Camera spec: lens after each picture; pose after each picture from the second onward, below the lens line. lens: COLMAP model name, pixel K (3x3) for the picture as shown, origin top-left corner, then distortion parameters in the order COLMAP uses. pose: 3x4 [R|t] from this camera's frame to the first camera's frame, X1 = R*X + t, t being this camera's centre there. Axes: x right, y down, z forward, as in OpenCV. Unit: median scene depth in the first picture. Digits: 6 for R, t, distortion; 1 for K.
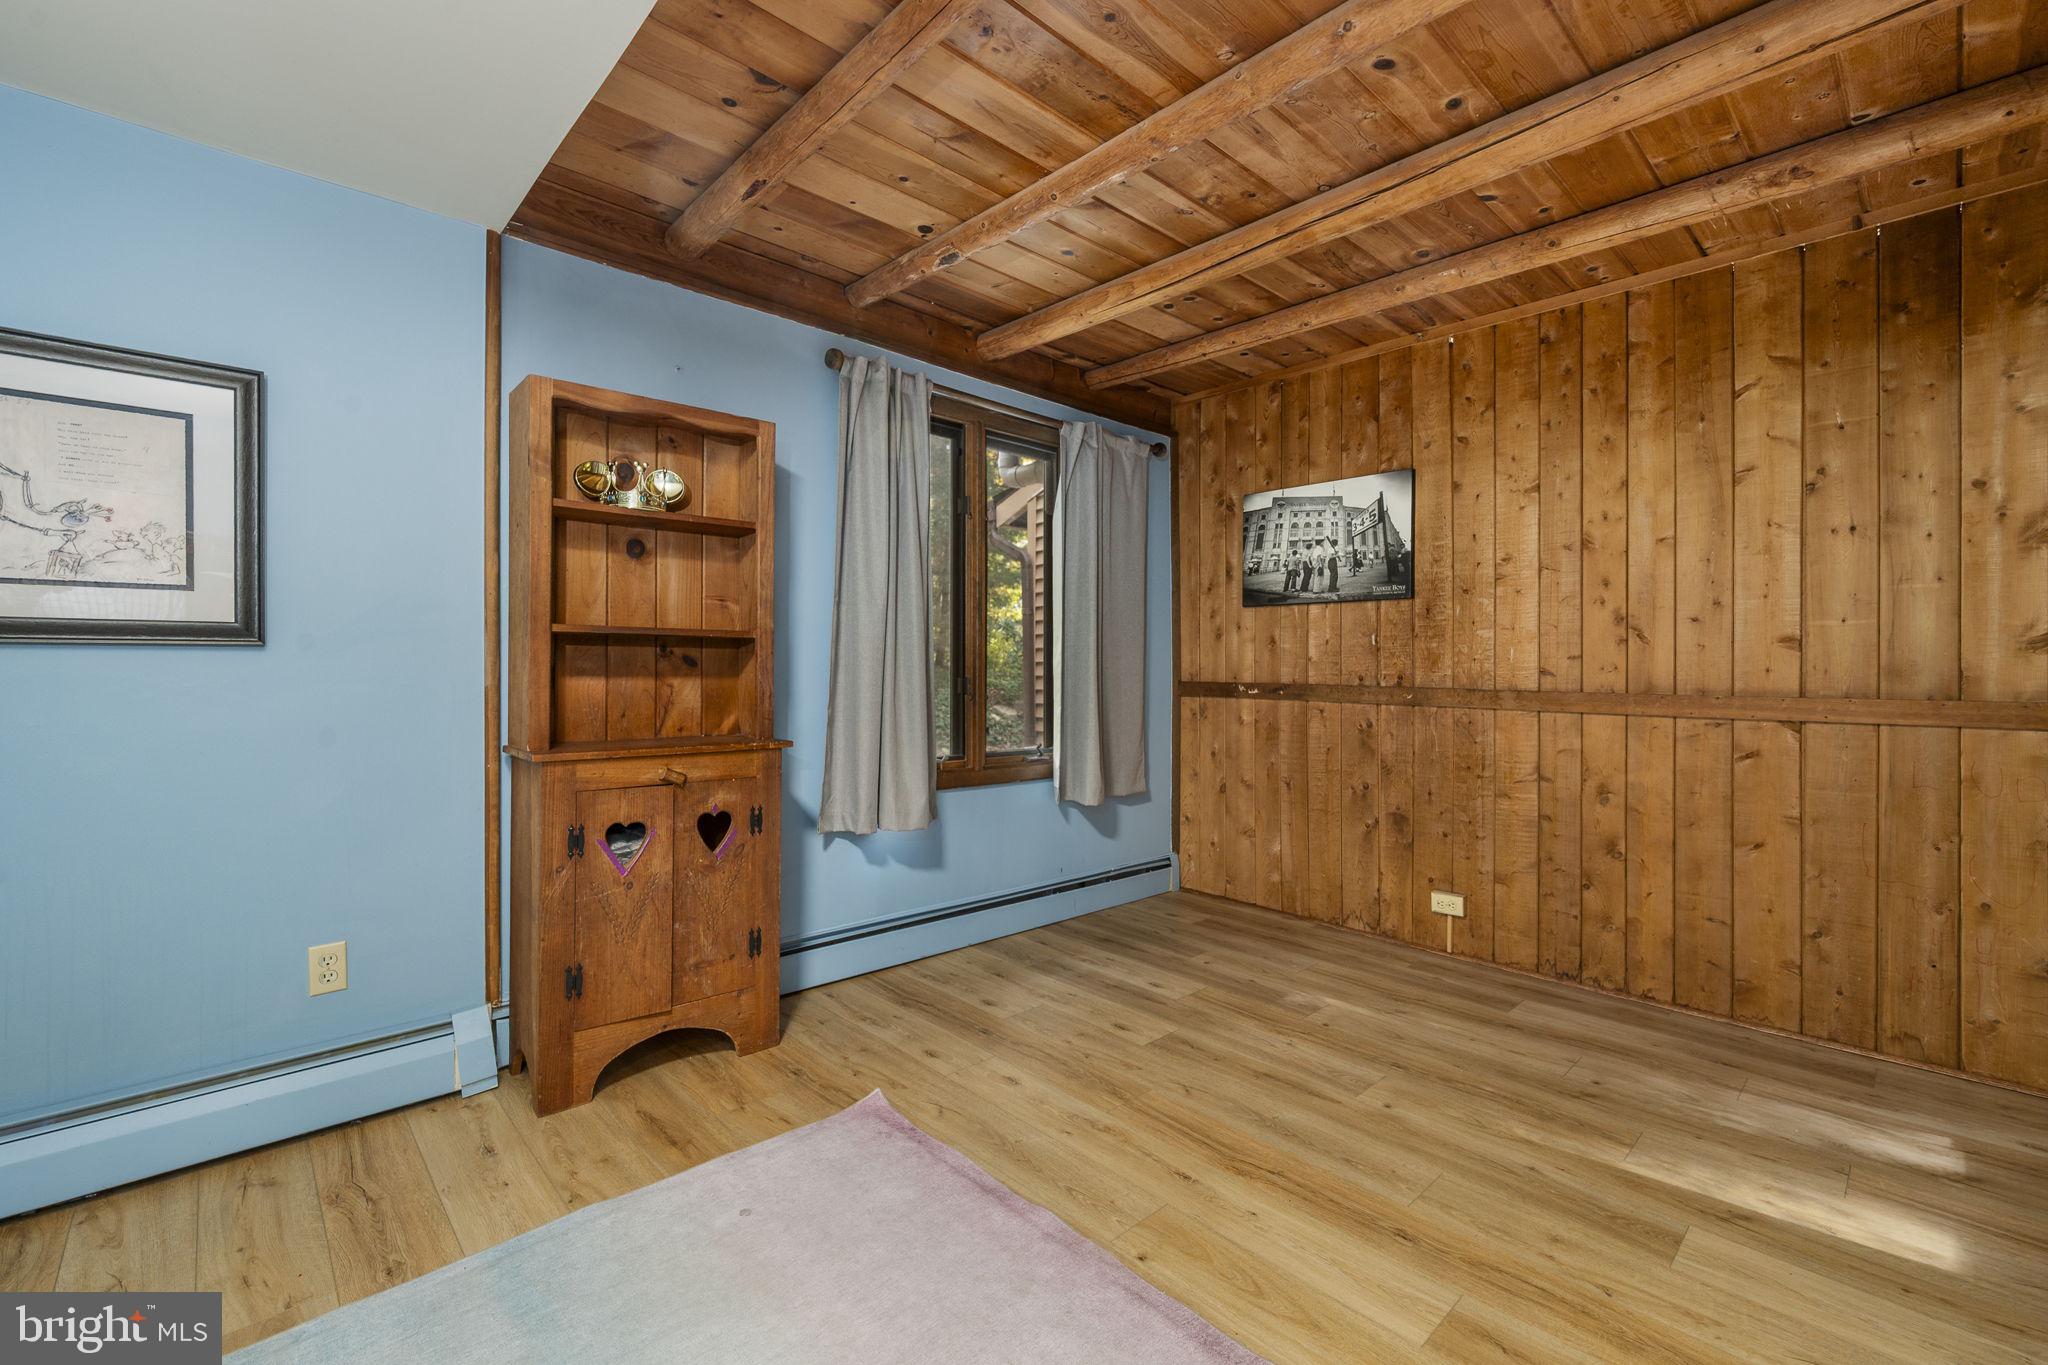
lens RADIAL K [[857.7, 0, 1016.4], [0, 857.7, 671.1], [0, 0, 1]] dist [0.001614, 0.000277]
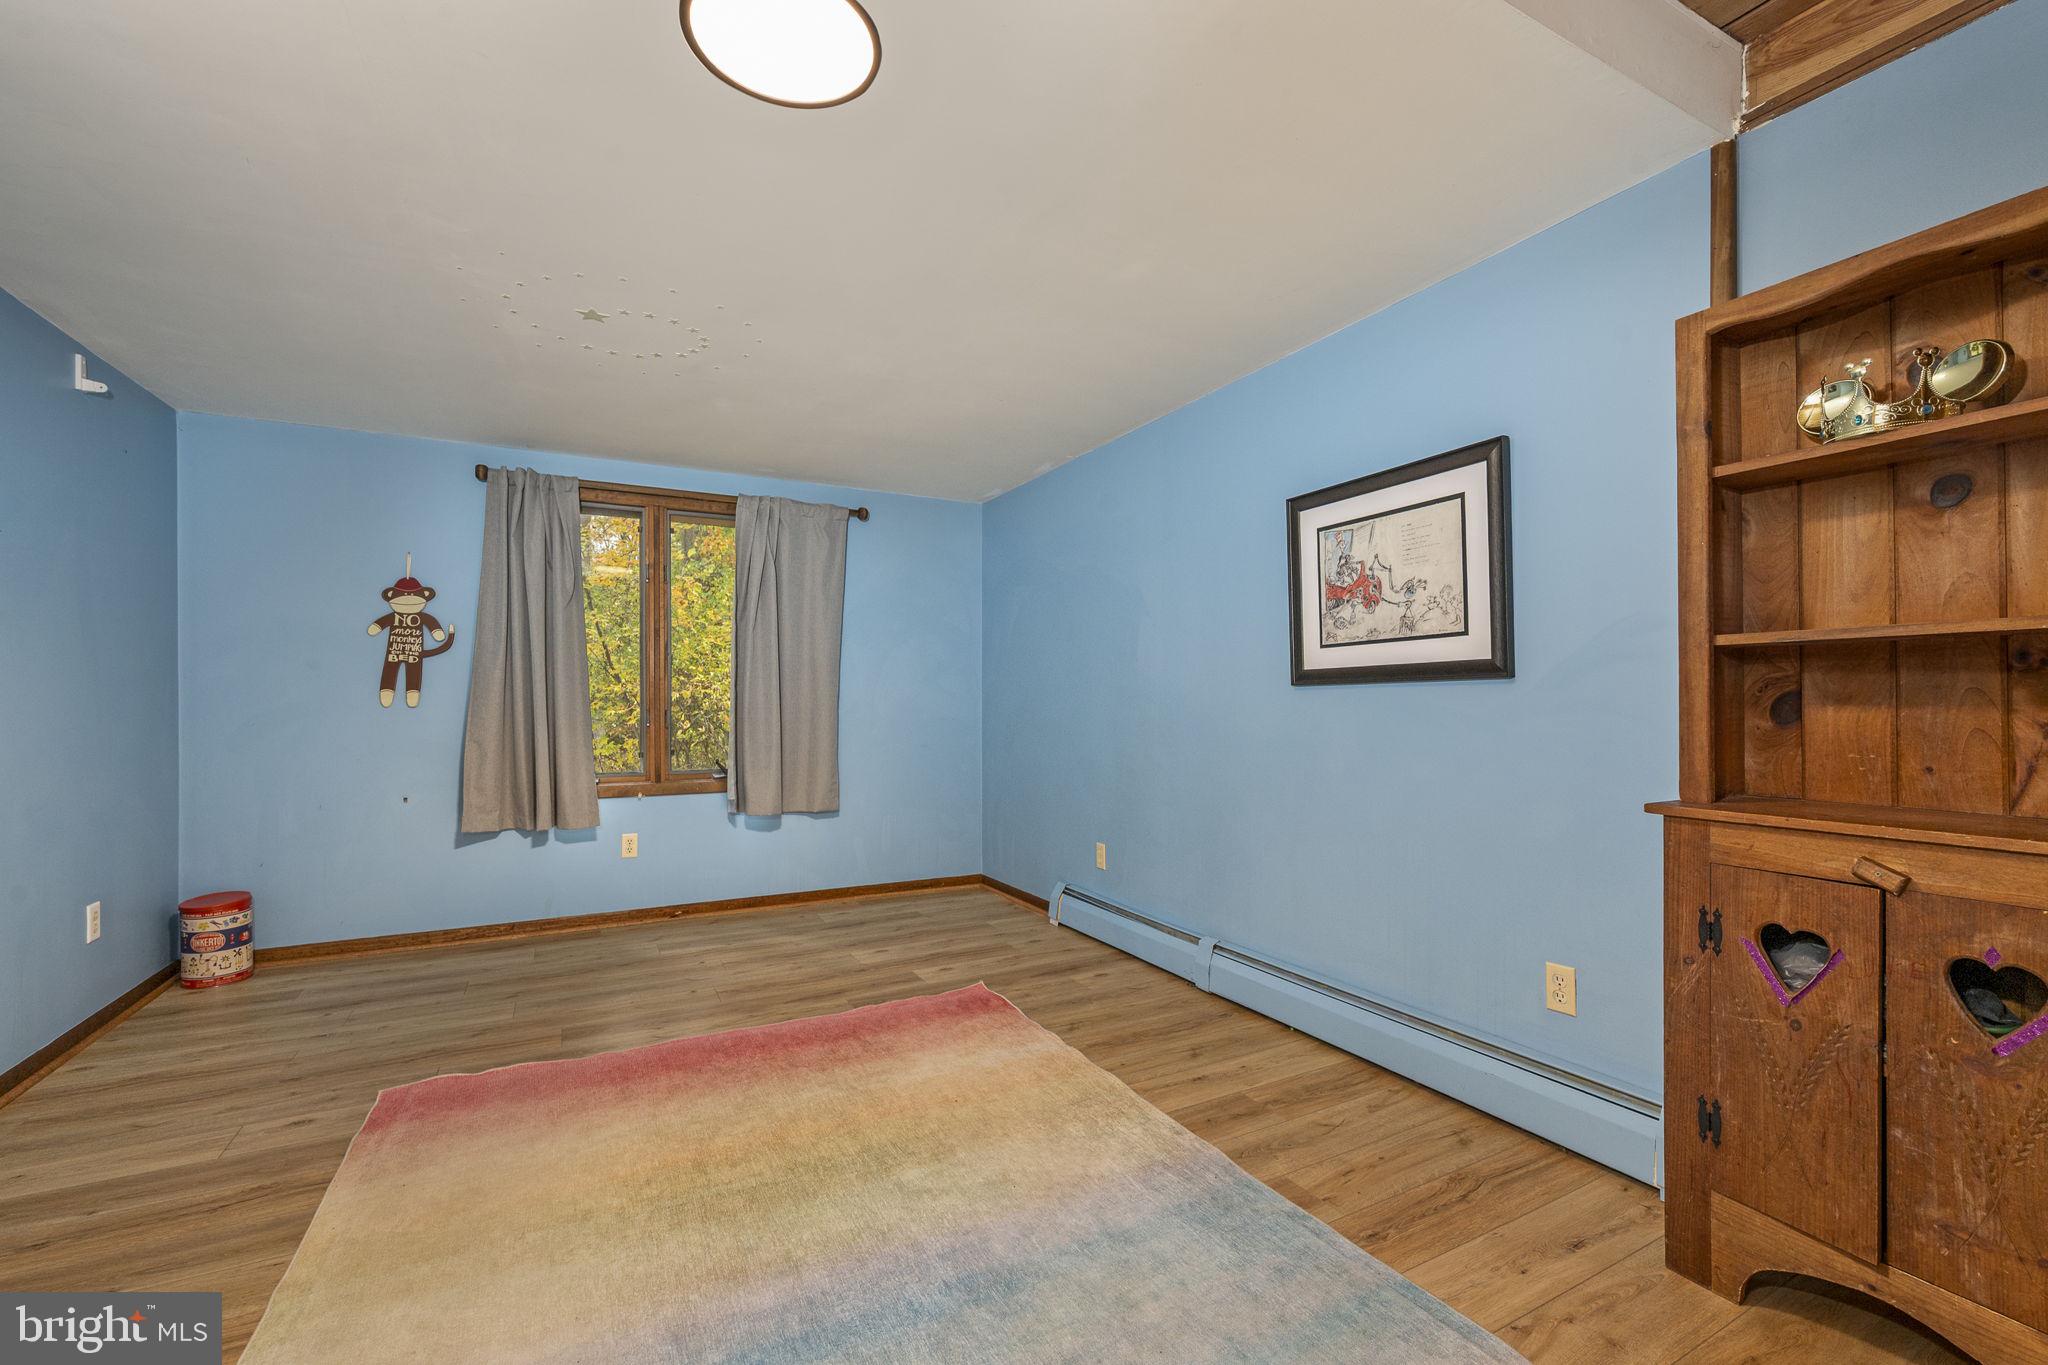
lens RADIAL K [[857.7, 0, 1019.3], [0, 857.7, 704.6], [0, 0, 1]] dist [0.001614, 0.000277]
pose [[-0.257410, 0.001325, -0.966301, 0.352051], [0.008982, 0.999959, -0.001021, 0.000792], [0.966261, -0.008942, -0.257411, 0.628378]]
